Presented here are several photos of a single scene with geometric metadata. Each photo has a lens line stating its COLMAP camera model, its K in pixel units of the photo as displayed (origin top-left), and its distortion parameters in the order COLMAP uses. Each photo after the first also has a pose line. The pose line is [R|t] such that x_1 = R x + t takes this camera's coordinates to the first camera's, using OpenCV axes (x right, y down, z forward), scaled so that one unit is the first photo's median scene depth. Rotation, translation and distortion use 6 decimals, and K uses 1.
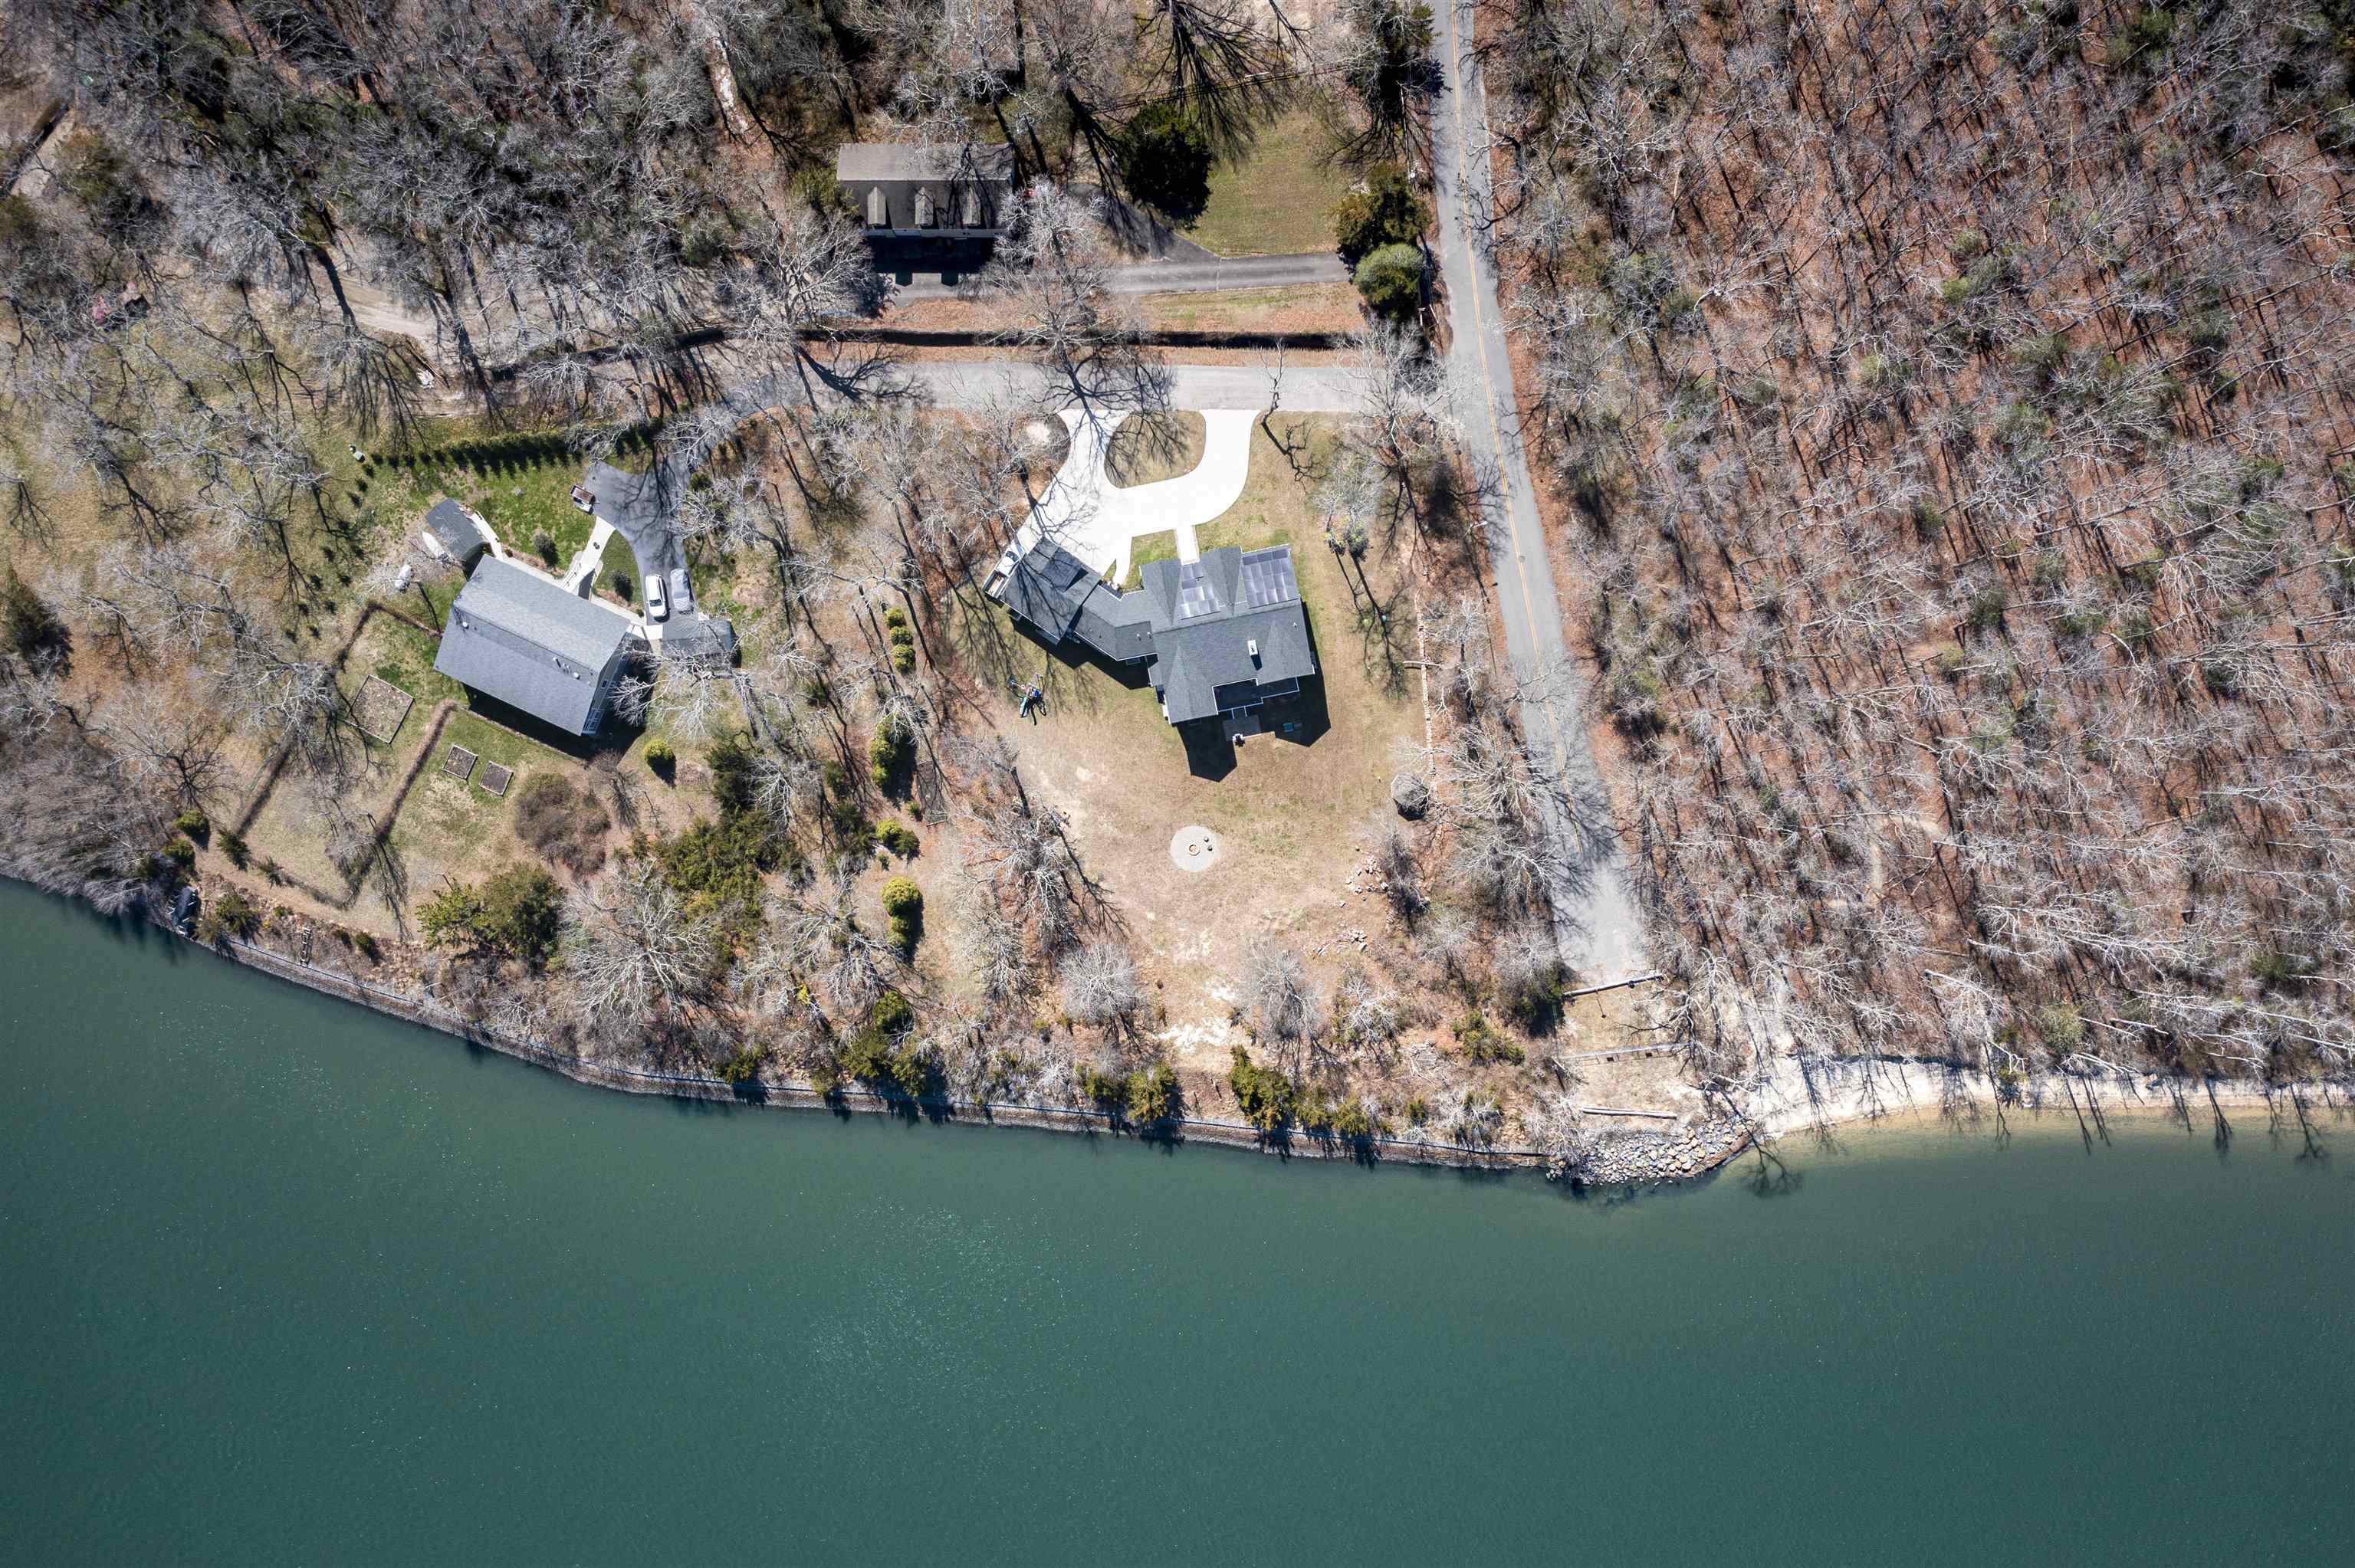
lens RADIAL K [[1809.0, 0, 1172.8], [0, 1809.0, 780.2], [0, 0, 1]] dist [-0.044531, 0.009233]
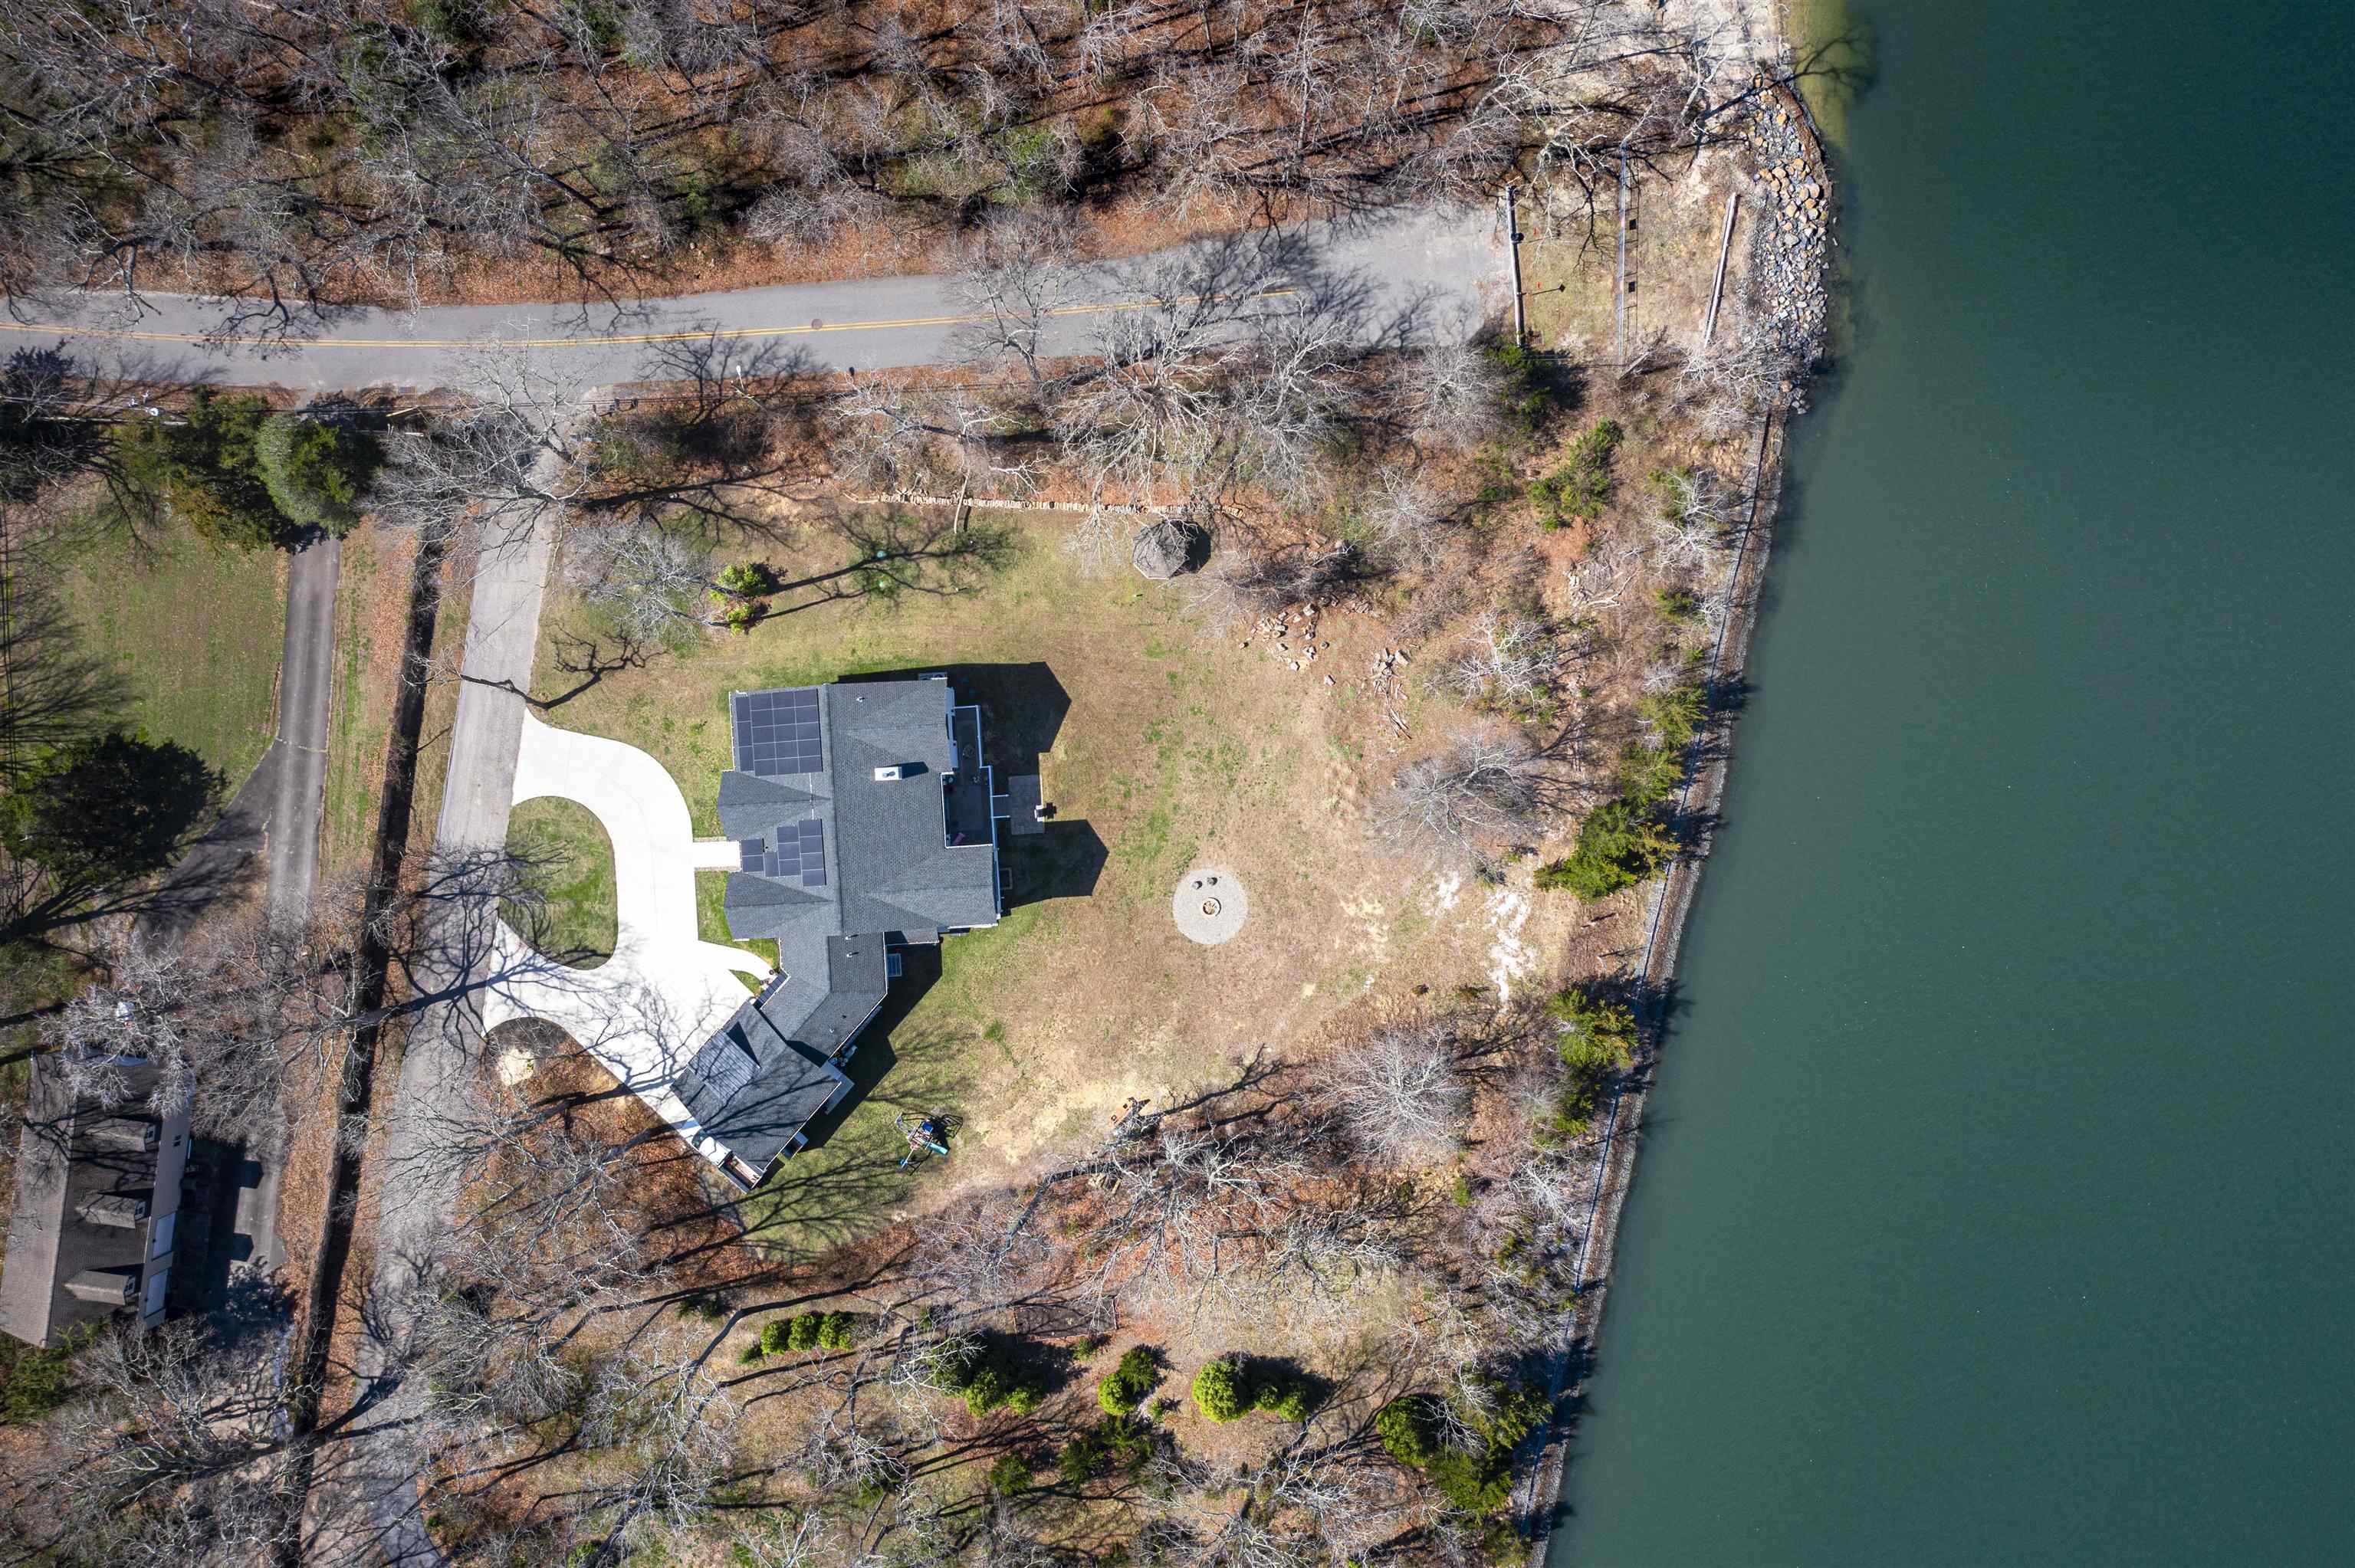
lens RADIAL K [[1809.0, 0, 1178.8], [0, 1809.0, 770.7], [0, 0, 1]] dist [-0.044531, 0.009233]
pose [[0.130345, -0.991160, 0.024728, 0.041239], [0.991417, 0.130045, -0.013413, 0.029798], [0.010078, 0.026265, 0.999604, 0.382146]]
